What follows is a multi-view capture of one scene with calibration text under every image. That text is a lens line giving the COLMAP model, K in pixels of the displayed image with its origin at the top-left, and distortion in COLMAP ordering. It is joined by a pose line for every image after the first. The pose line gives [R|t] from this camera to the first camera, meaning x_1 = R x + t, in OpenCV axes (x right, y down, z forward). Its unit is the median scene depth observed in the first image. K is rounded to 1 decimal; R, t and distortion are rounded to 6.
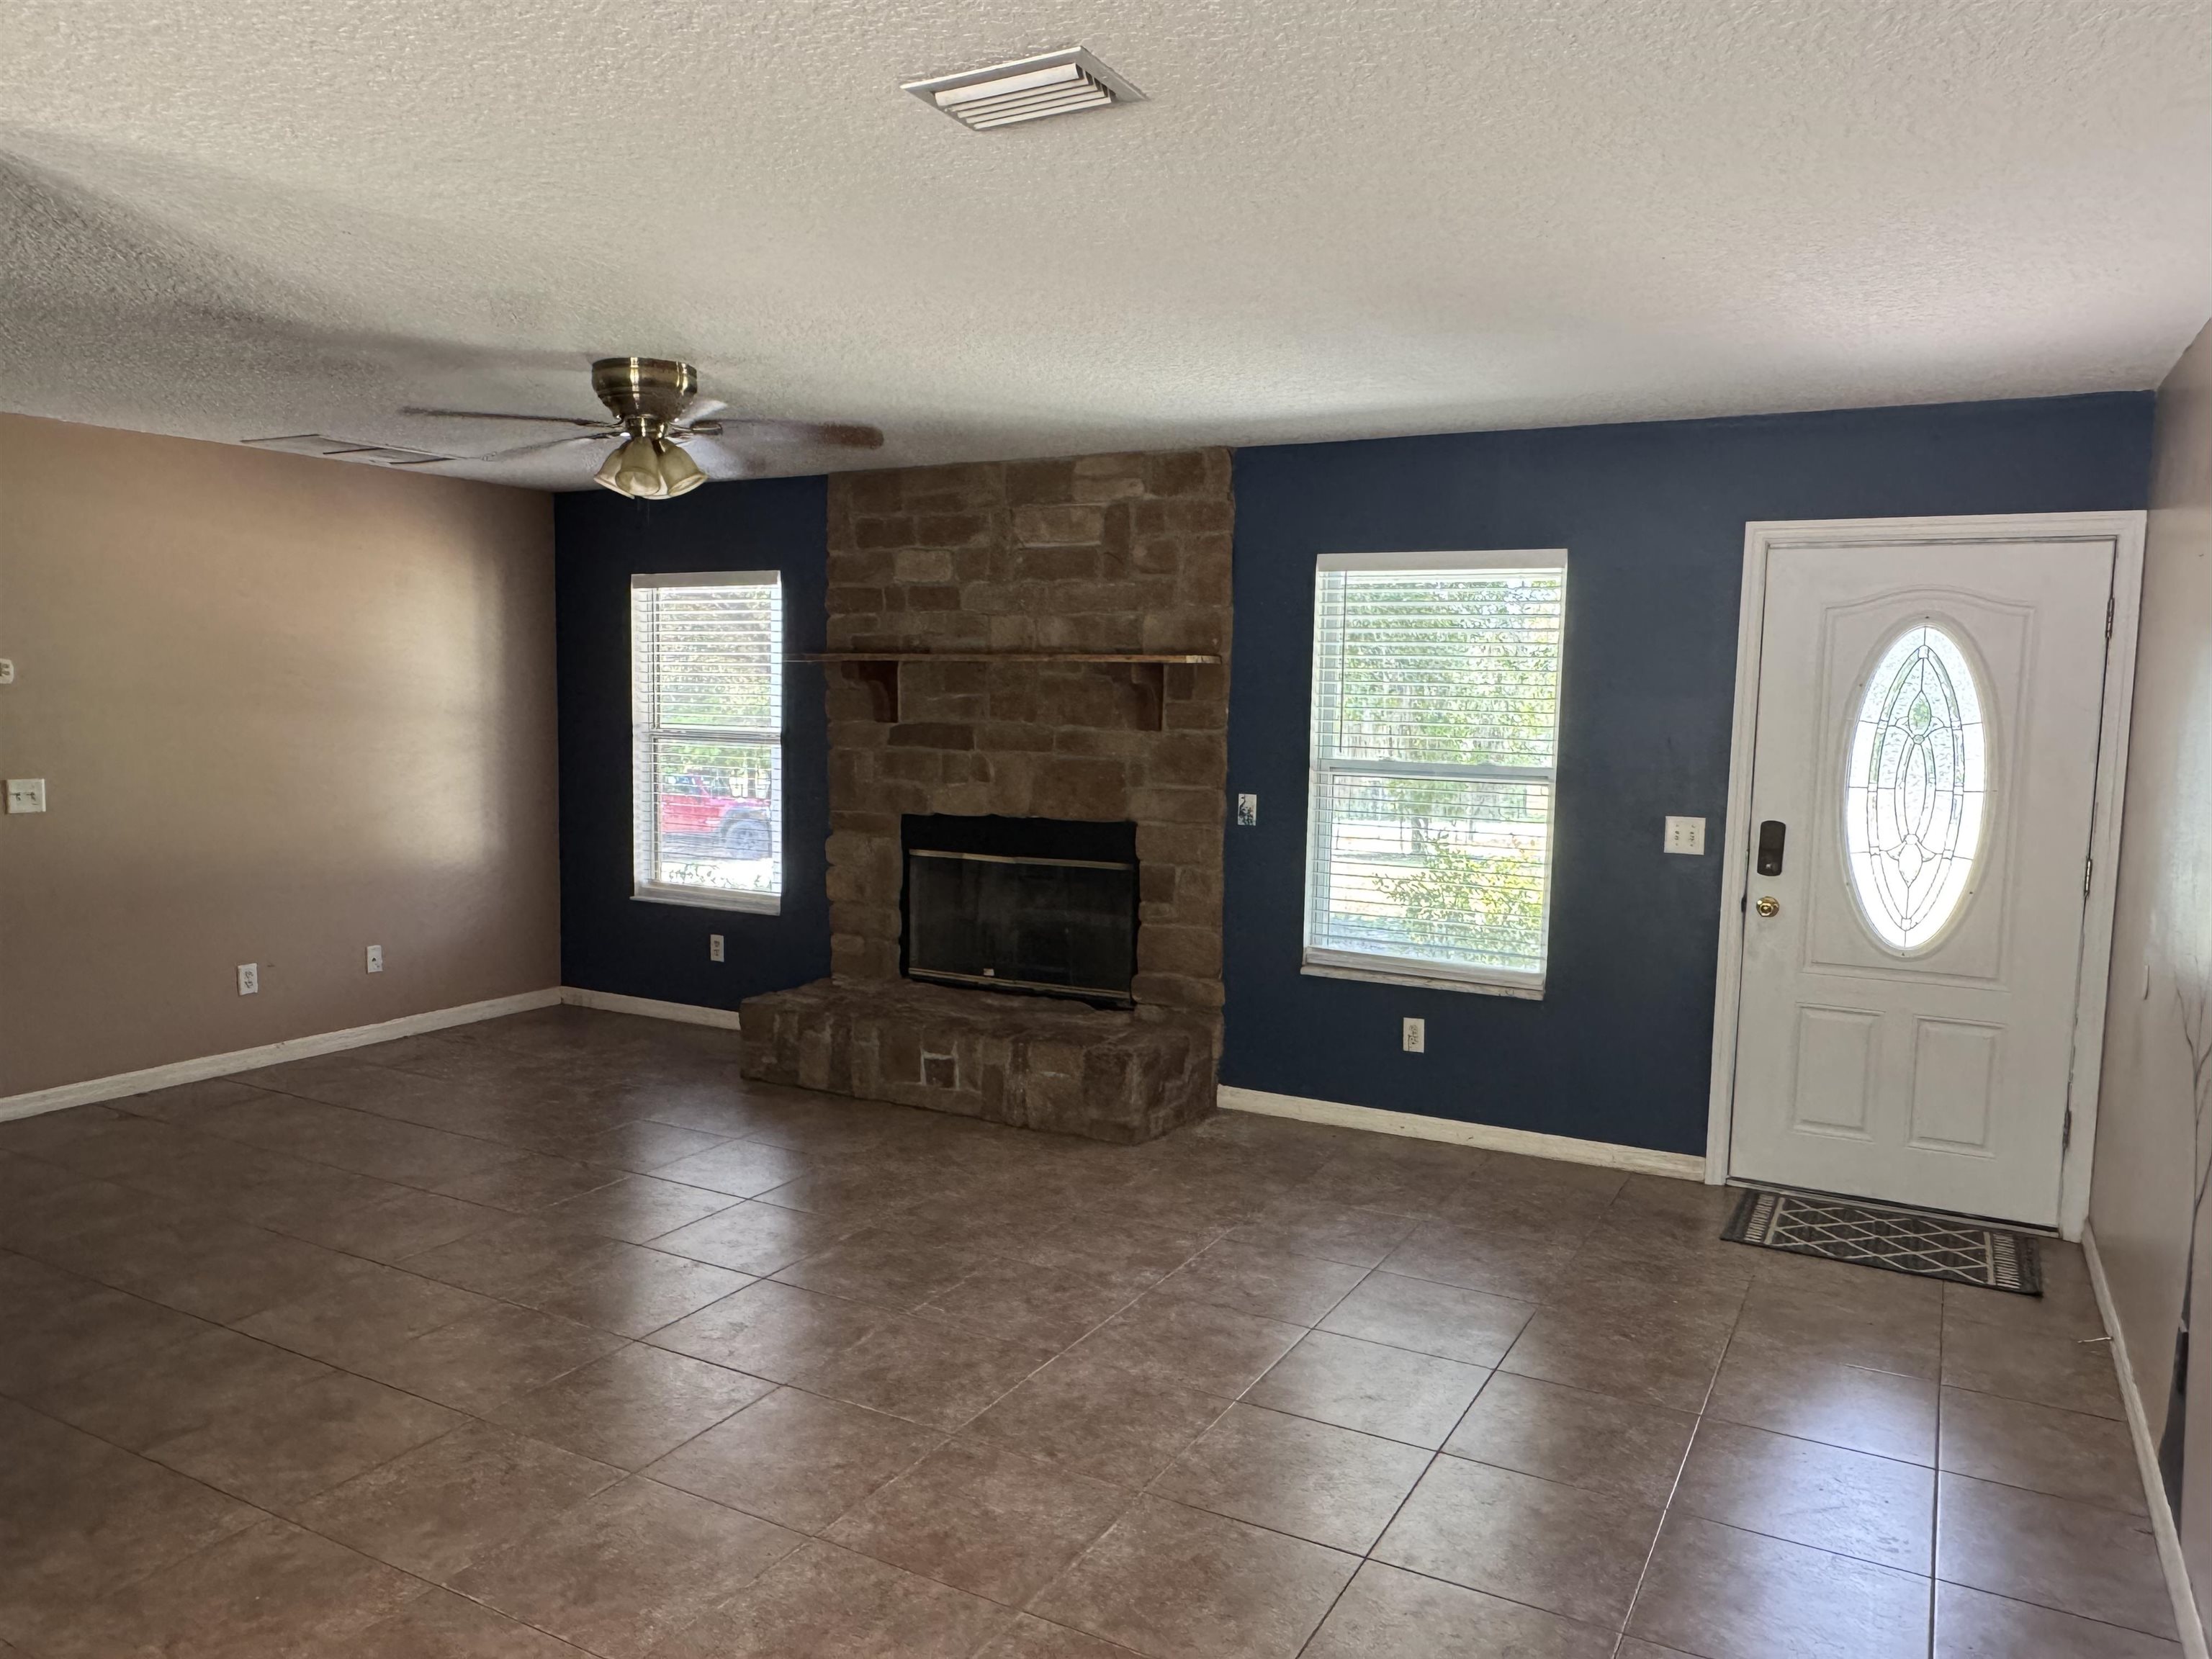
lens RADIAL K [[1559.0, 0, 1102.9], [0, 1559.0, 828.3], [0, 0, 1]] dist [-0.009174, 0.001450]
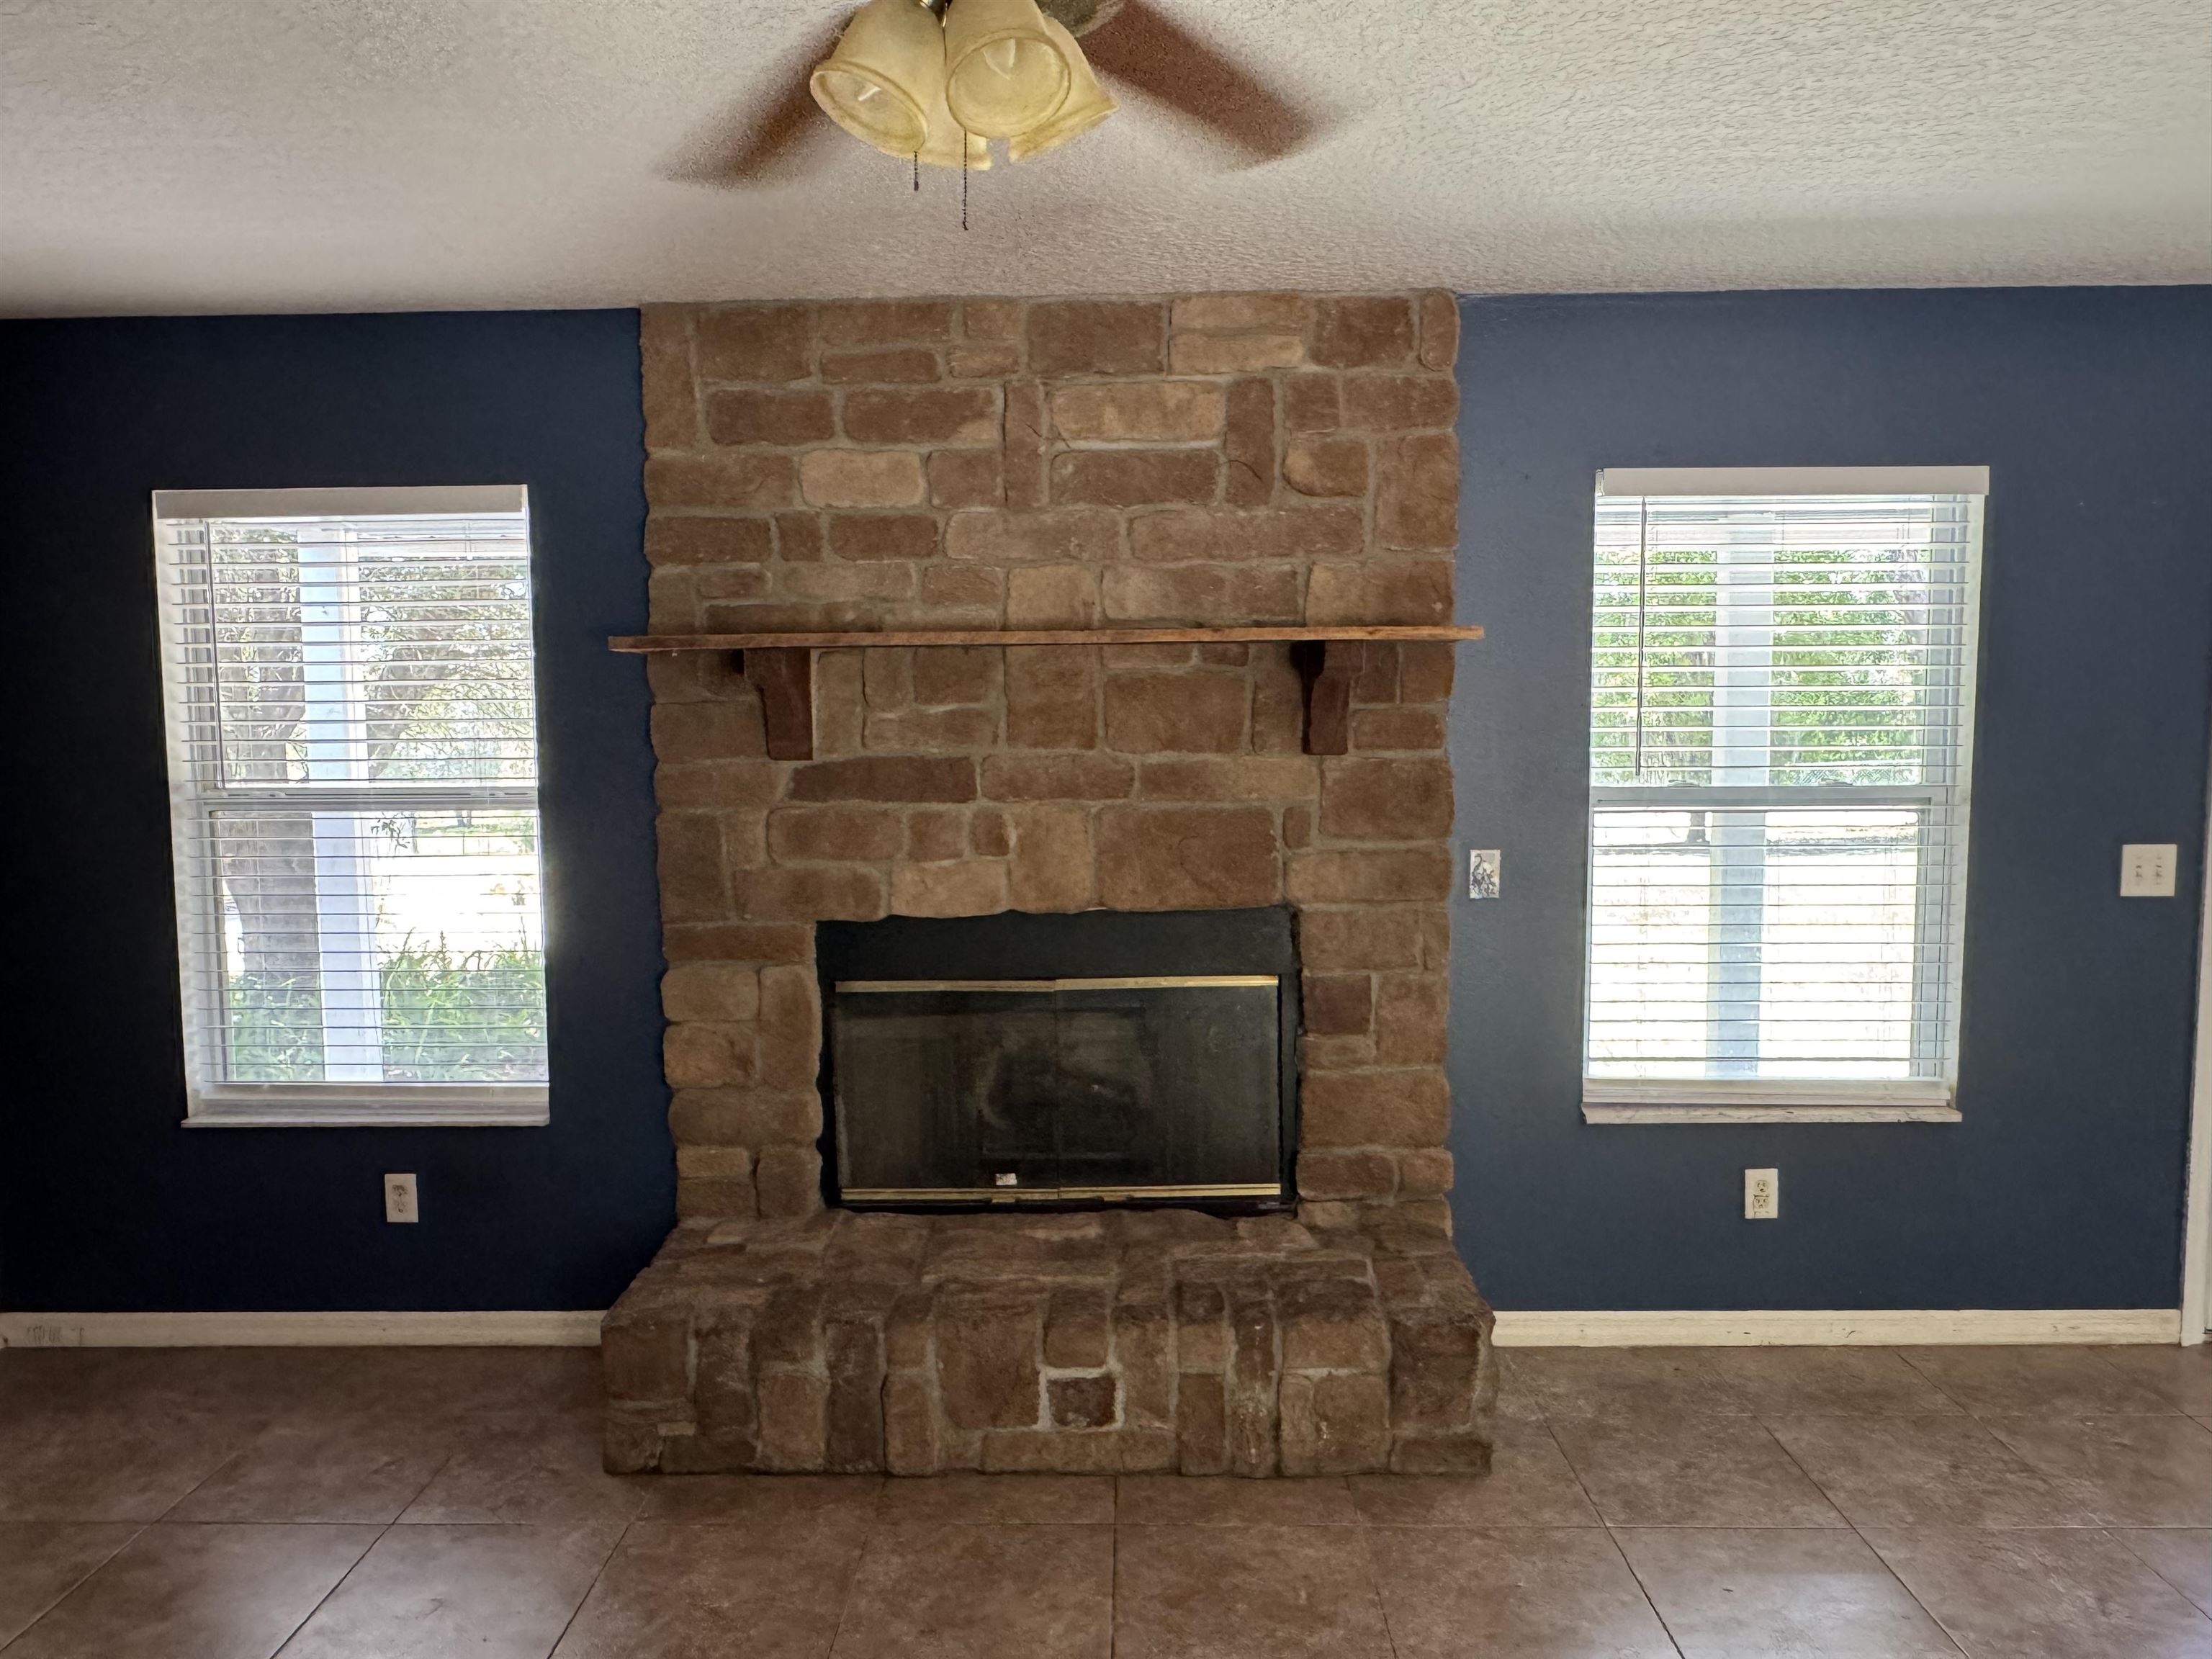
lens RADIAL K [[1559.0, 0, 1104.2], [0, 1559.0, 834.8], [0, 0, 1]] dist [-0.009174, 0.001450]
pose [[0.885907, -0.062084, 0.459689, -0.319396], [0.065934, 0.997794, 0.007692, -0.041074], [-0.459152, 0.023495, 0.888047, 0.490138]]
